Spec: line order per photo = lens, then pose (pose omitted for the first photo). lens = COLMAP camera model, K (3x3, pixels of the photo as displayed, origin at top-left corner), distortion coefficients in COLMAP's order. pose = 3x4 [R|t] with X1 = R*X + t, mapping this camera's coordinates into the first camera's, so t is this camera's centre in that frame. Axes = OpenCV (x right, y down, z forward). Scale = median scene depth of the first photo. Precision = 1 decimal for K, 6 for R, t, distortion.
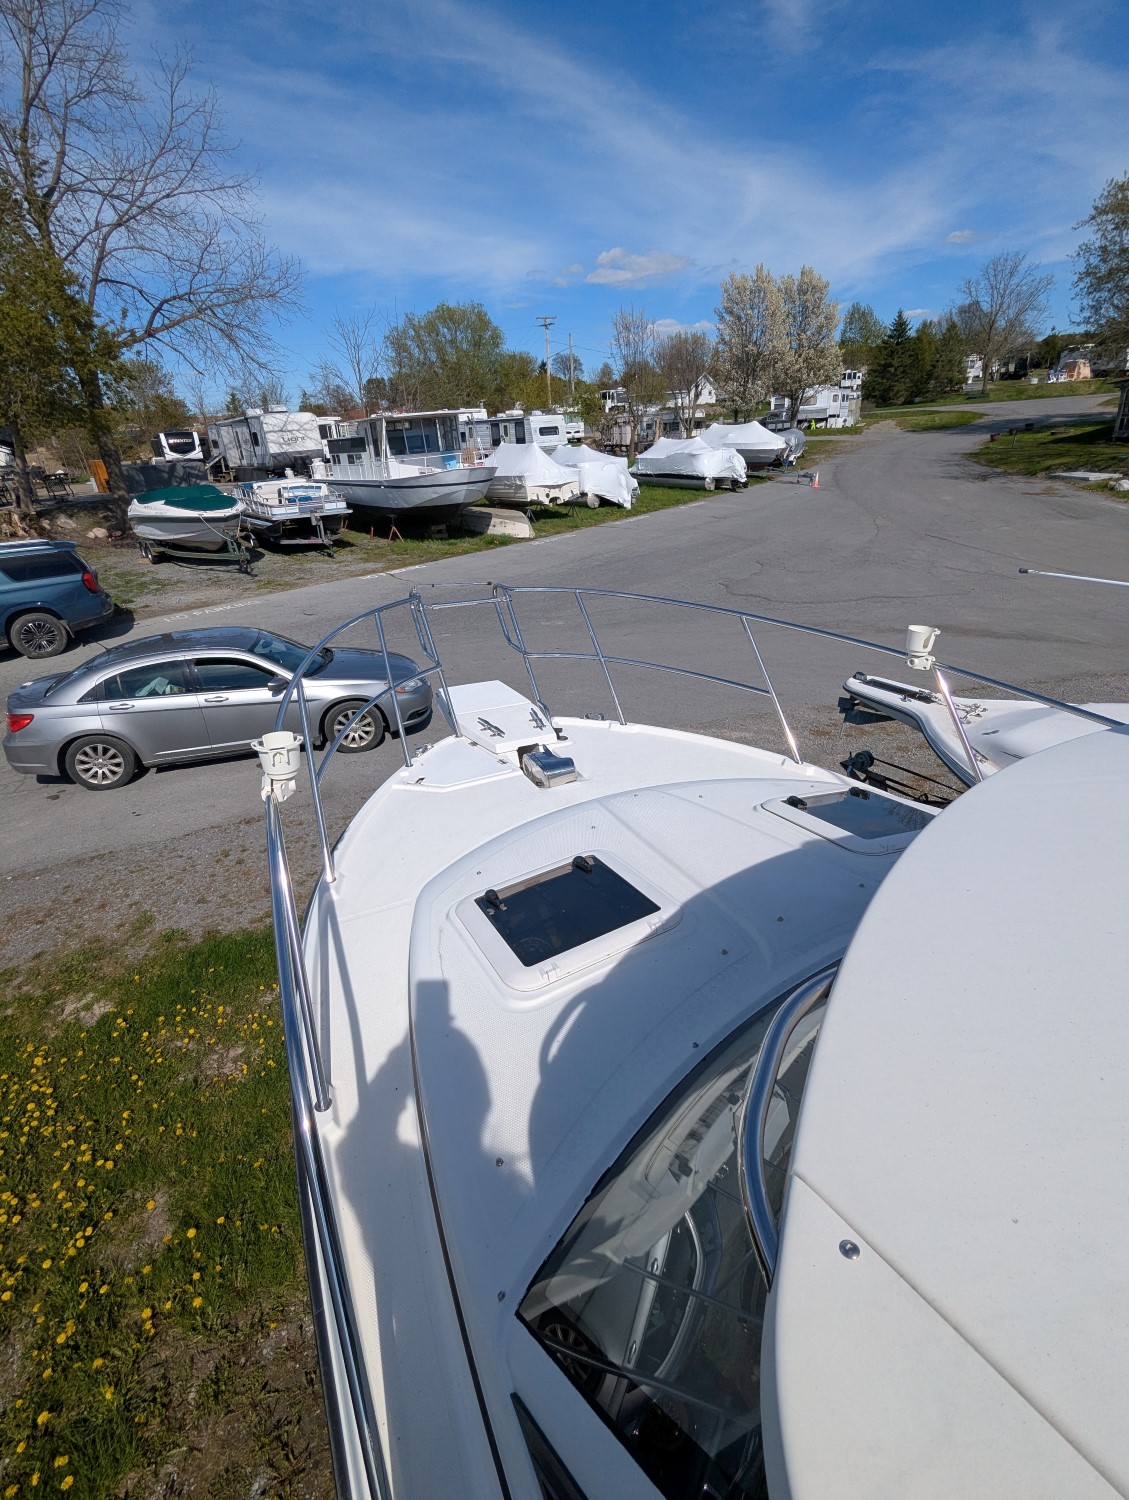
lens RADIAL K [[581.5, 0, 493.3], [0, 581.5, 677.3], [0, 0, 1]] dist [-0.000582, 0.000463]
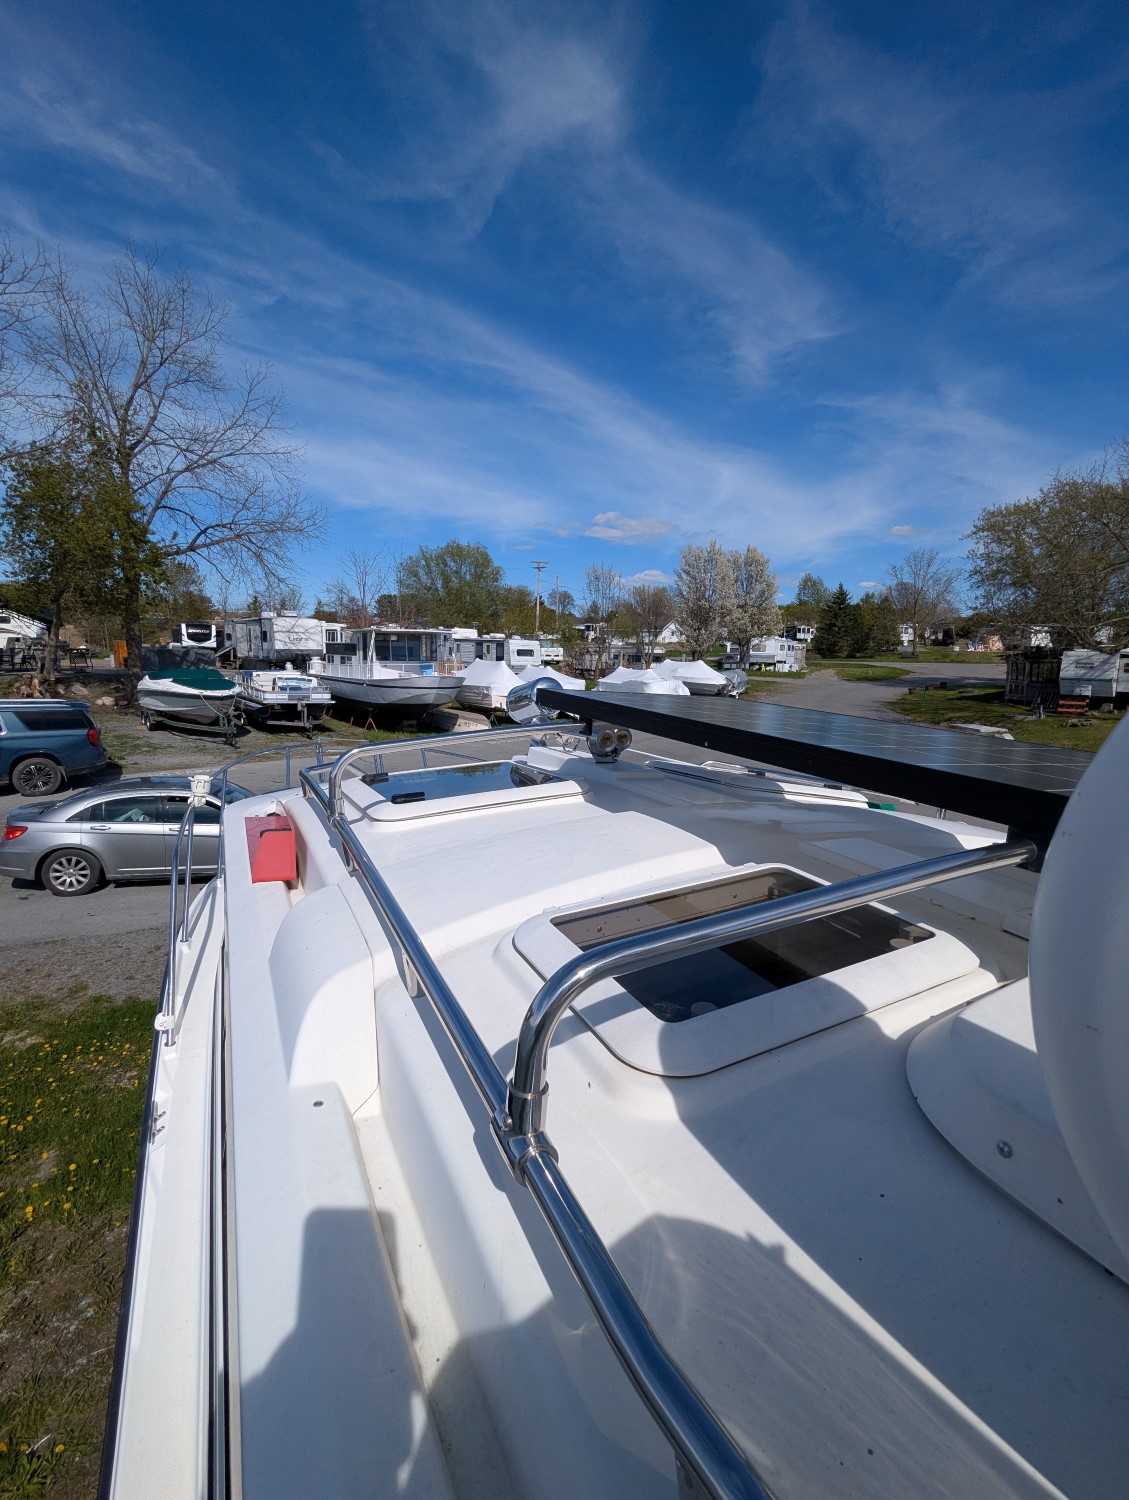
lens RADIAL K [[725.4, 0, 560.8], [0, 725.4, 739.3], [0, 0, 1]] dist [0.001212, 0.003808]
pose [[0.996413, 0.084552, 0.003469, 0.188879], [-0.080293, 0.957579, -0.276759, 0.132658], [-0.026722, 0.275487, 0.960933, -0.337345]]
